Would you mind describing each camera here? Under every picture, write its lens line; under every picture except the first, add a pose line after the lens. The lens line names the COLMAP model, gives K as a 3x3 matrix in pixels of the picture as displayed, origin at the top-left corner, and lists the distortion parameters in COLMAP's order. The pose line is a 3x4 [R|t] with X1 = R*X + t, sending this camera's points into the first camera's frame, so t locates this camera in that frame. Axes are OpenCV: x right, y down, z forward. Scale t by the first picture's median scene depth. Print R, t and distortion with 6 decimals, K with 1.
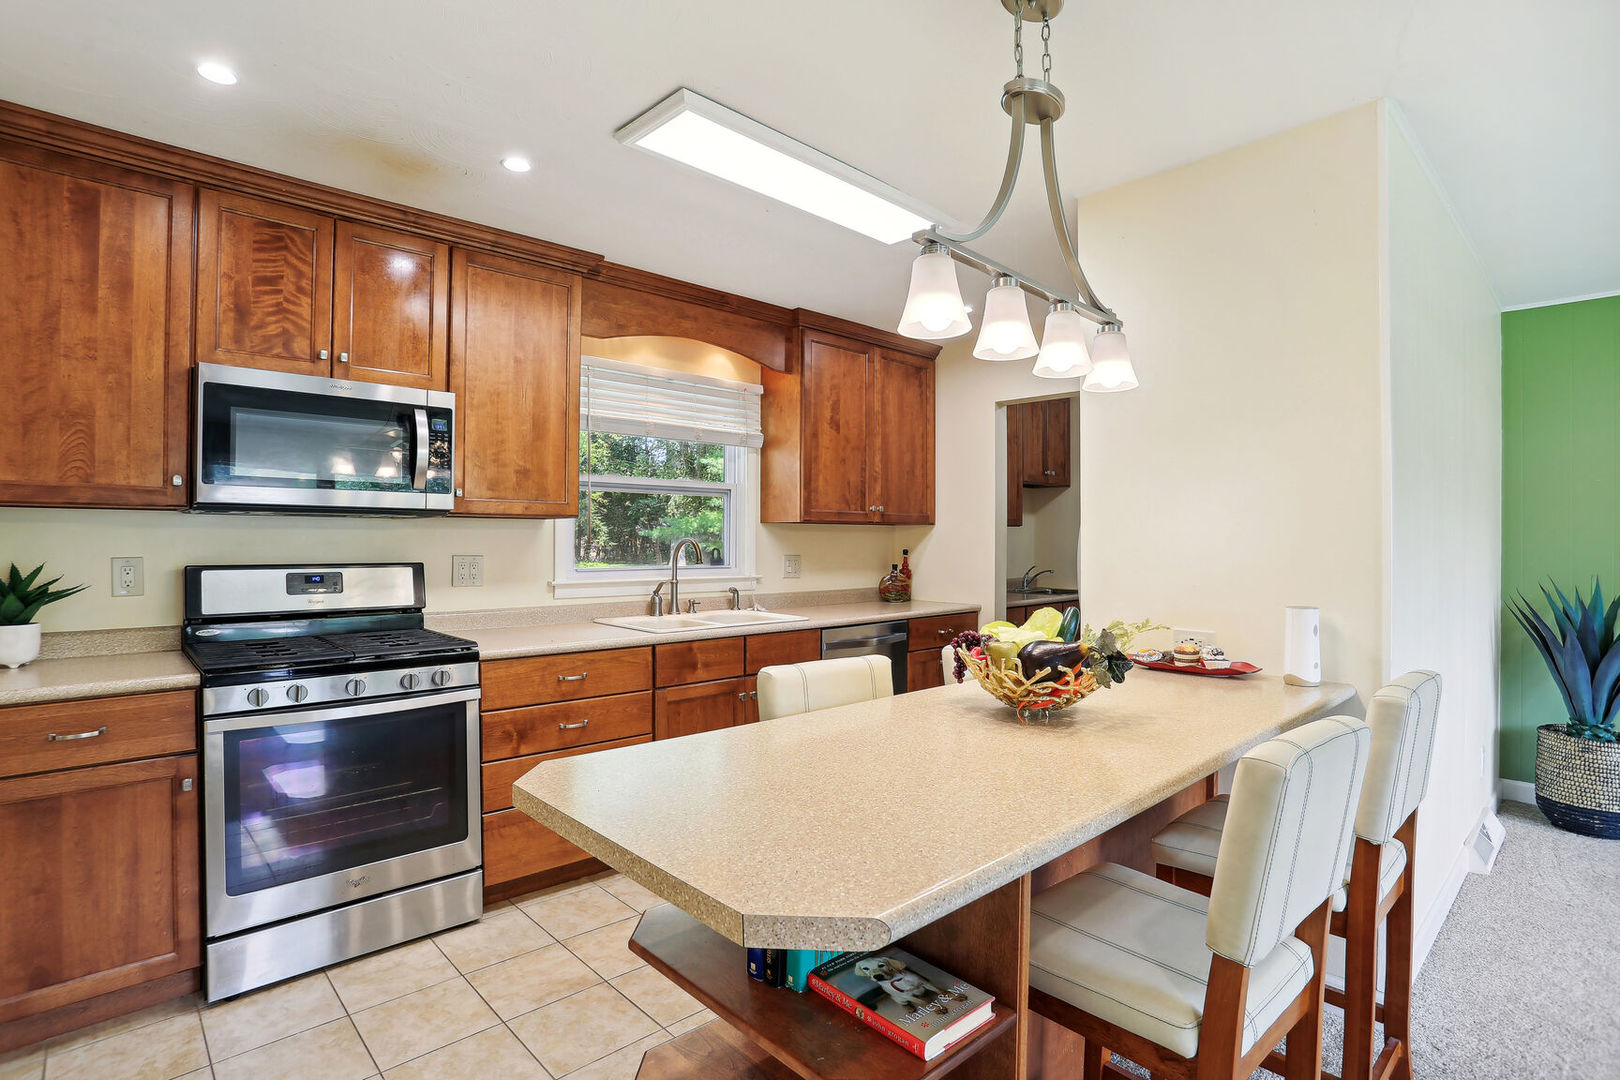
lens RADIAL K [[796.5, 0, 789.1], [0, 796.5, 537.7], [0, 0, 1]] dist [-0.070688, 0.024113]
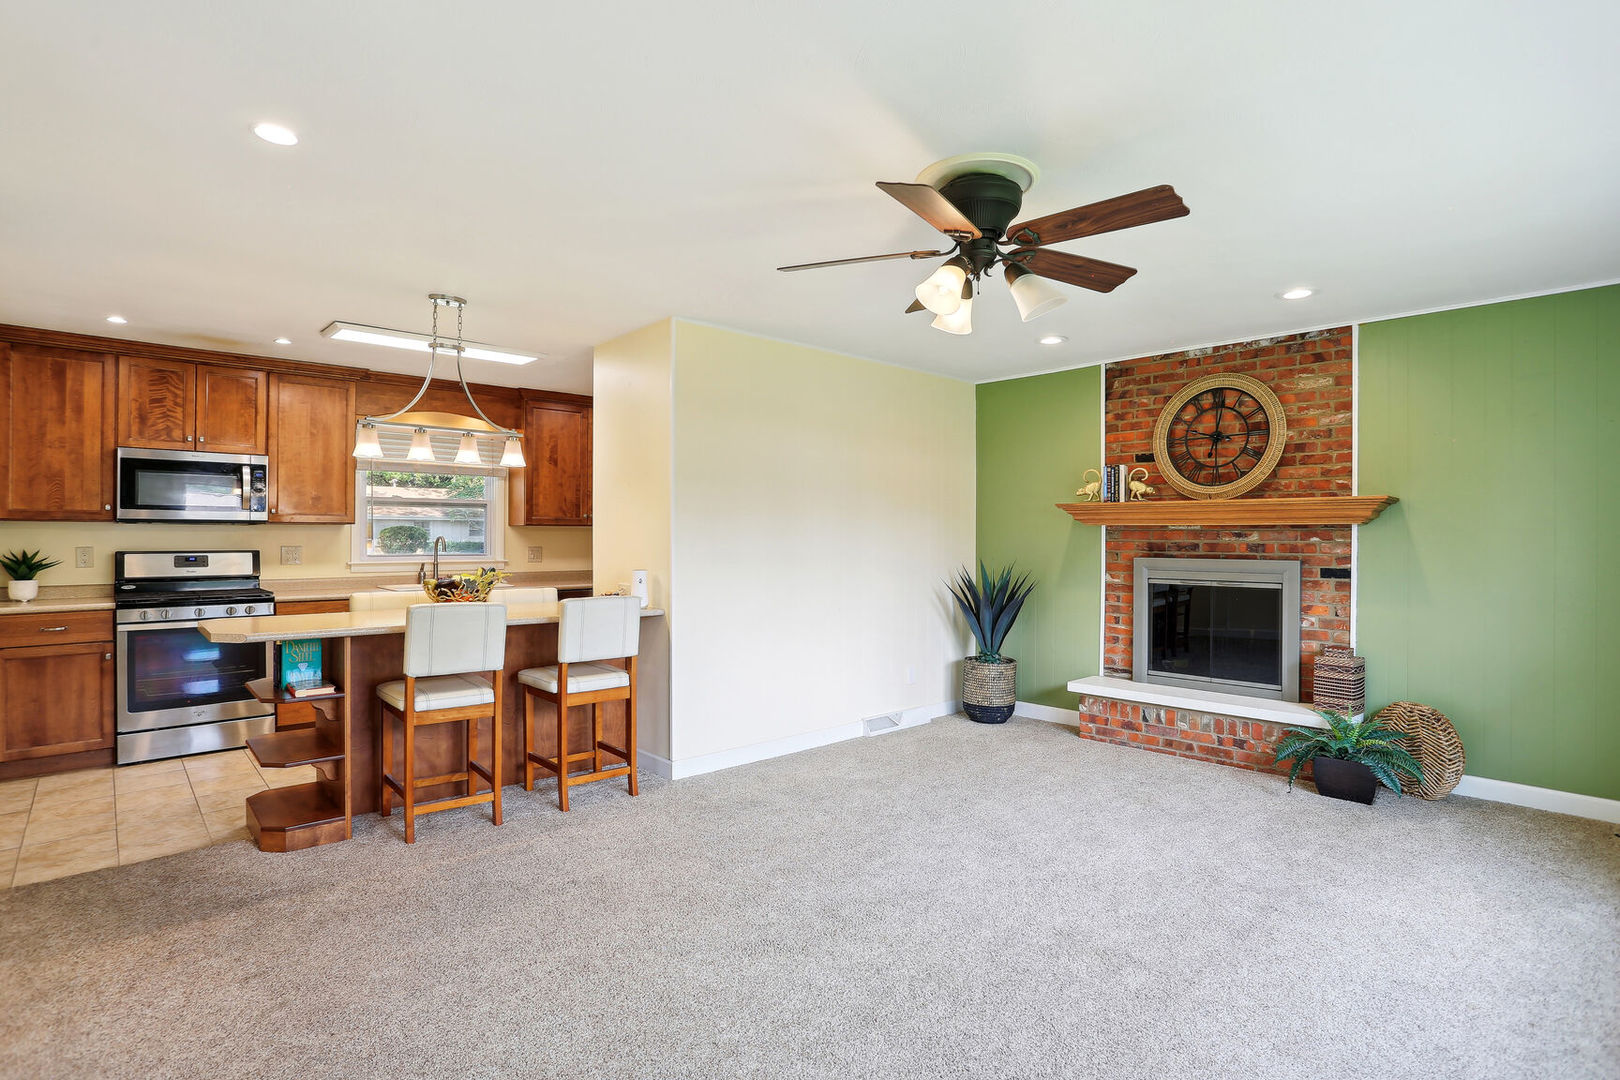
lens RADIAL K [[804.9, 0, 807.4], [0, 804.9, 533.8], [0, 0, 1]] dist [-0.072296, 0.024565]
pose [[0.999998, -0.002151, -0.000521, 0.967331], [0.002151, 0.999997, -0.000706, -0.001350], [0.000523, 0.000705, 1.000000, -0.943015]]
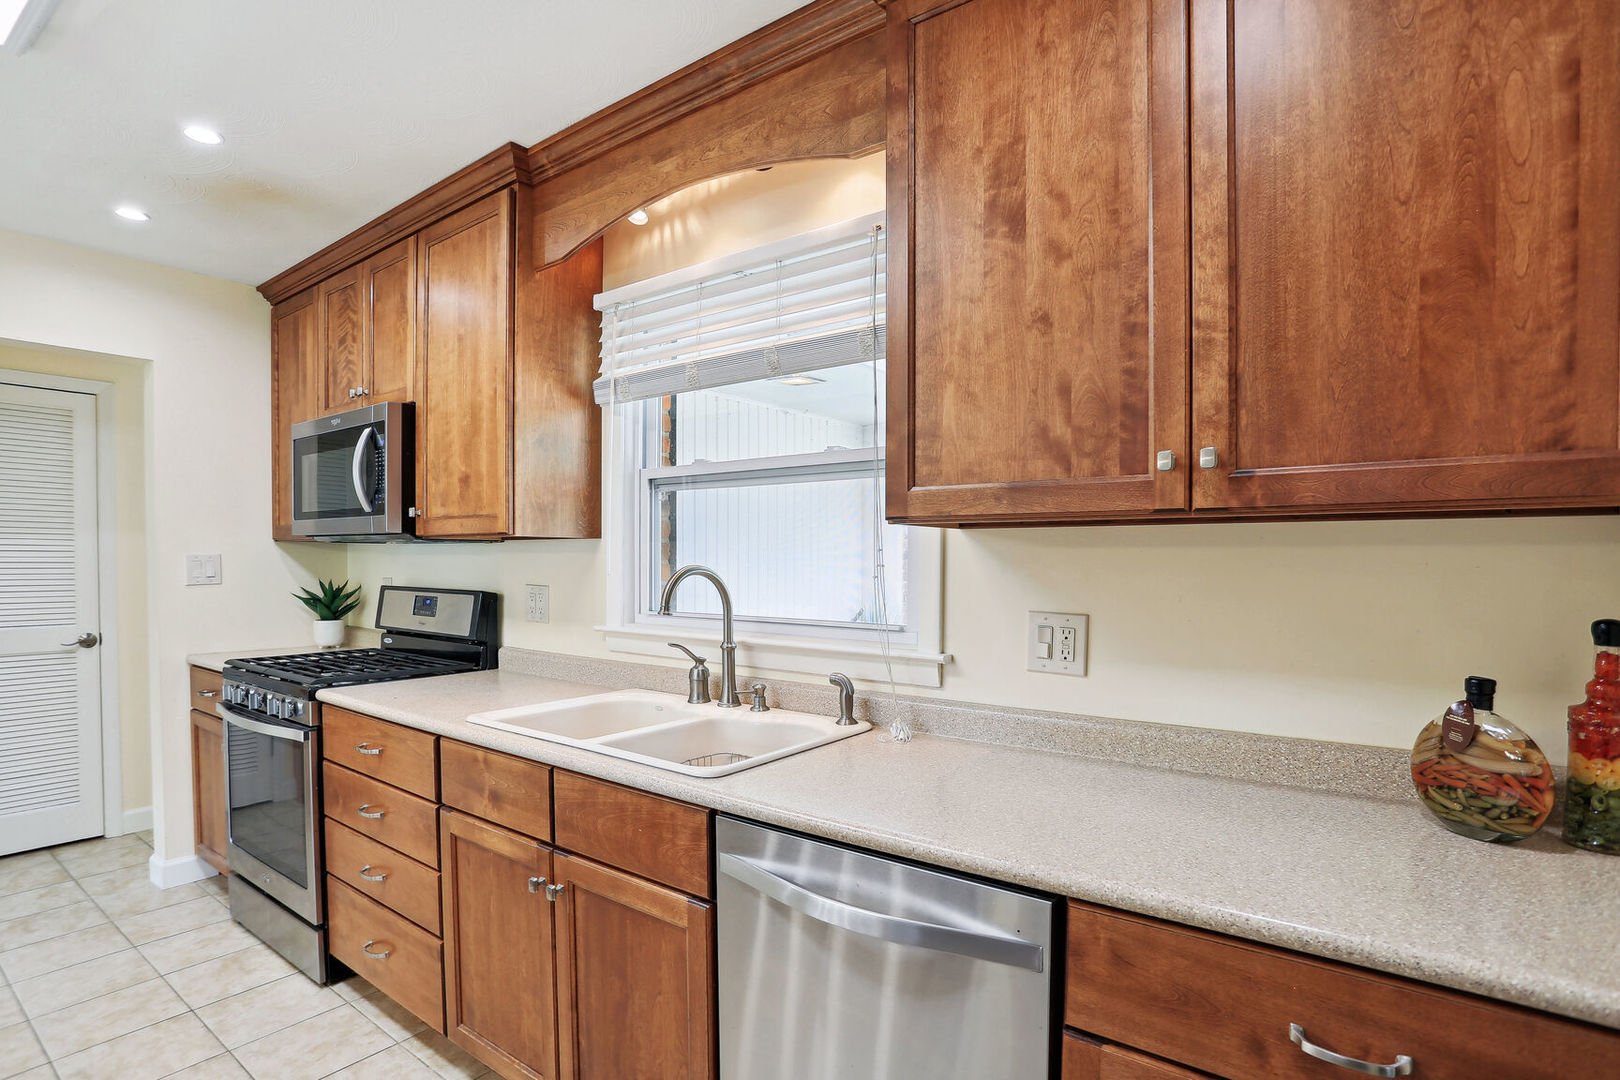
lens RADIAL K [[795.7, 0, 810.1], [0, 795.7, 580.4], [0, 0, 1]] dist [-0.068592, 0.022881]
pose [[0.197510, 0.025793, -0.979961, 0.637522], [0.000289, 0.999652, 0.026370, -0.004177], [0.980301, -0.005492, 0.197434, 1.522516]]
